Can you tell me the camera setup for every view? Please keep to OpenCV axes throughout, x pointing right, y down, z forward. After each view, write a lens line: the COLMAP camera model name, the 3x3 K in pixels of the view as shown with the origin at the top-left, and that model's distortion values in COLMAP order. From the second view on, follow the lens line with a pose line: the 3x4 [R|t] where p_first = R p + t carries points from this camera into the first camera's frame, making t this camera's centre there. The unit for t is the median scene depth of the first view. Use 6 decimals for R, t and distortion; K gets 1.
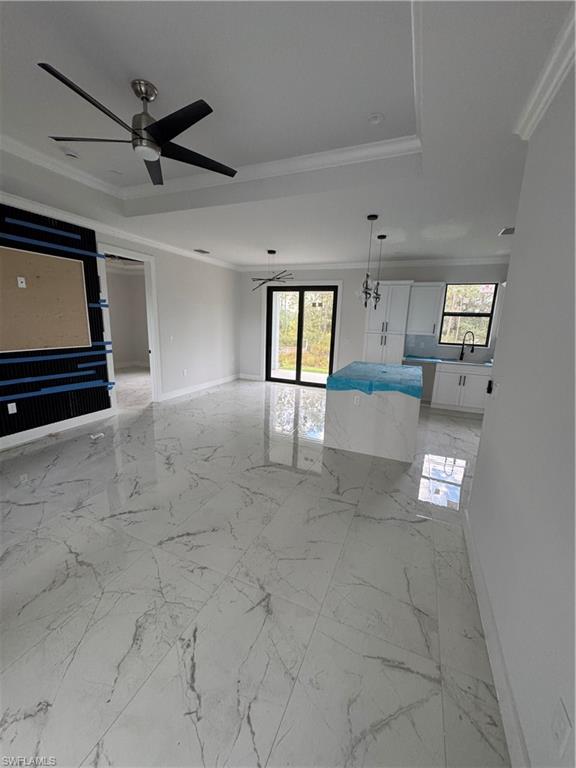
lens RADIAL K [[306.4, 0, 288.0], [0, 306.4, 384.0], [0, 0, 1]] dist [-0.000711, -0.000245]
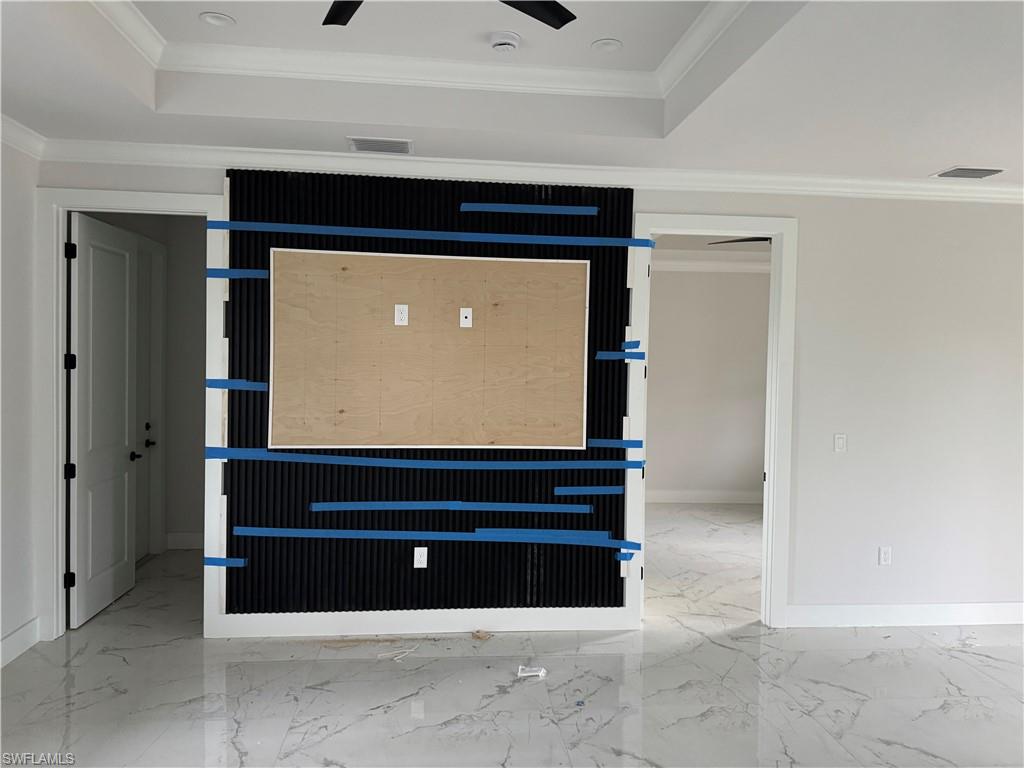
lens RADIAL K [[715.4, 0, 512.0], [0, 715.4, 384.0], [0, 0, 1]] dist [0.139003, -0.272324]
pose [[0.476891, -0.004950, -0.878949, 0.182891], [-0.183165, 0.977471, -0.104885, -0.083336], [0.859666, 0.211012, 0.465240, 0.404963]]
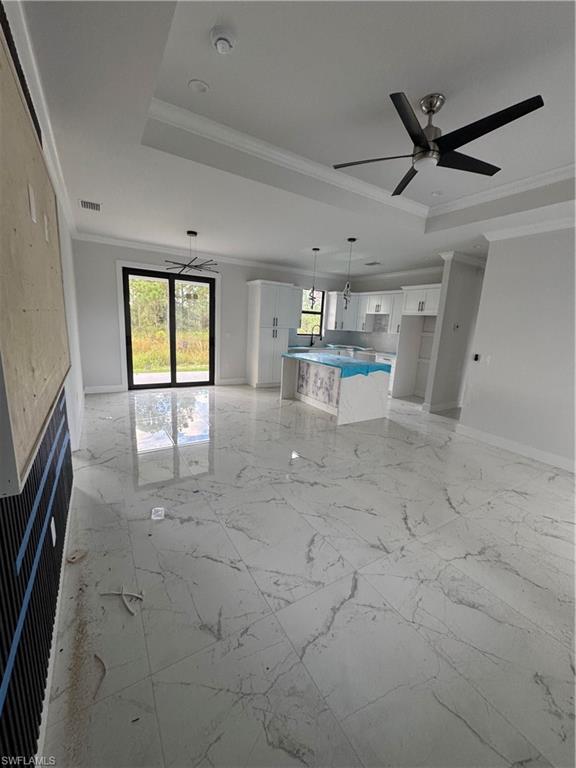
lens RADIAL K [[306.4, 0, 288.0], [0, 306.4, 384.0], [0, 0, 1]] dist [-0.000711, -0.000245]
pose [[0.575355, -0.164991, 0.801090, -0.807156], [0.135022, 0.985164, 0.105929, -0.094598], [-0.806682, 0.047218, 0.589096, 0.386713]]
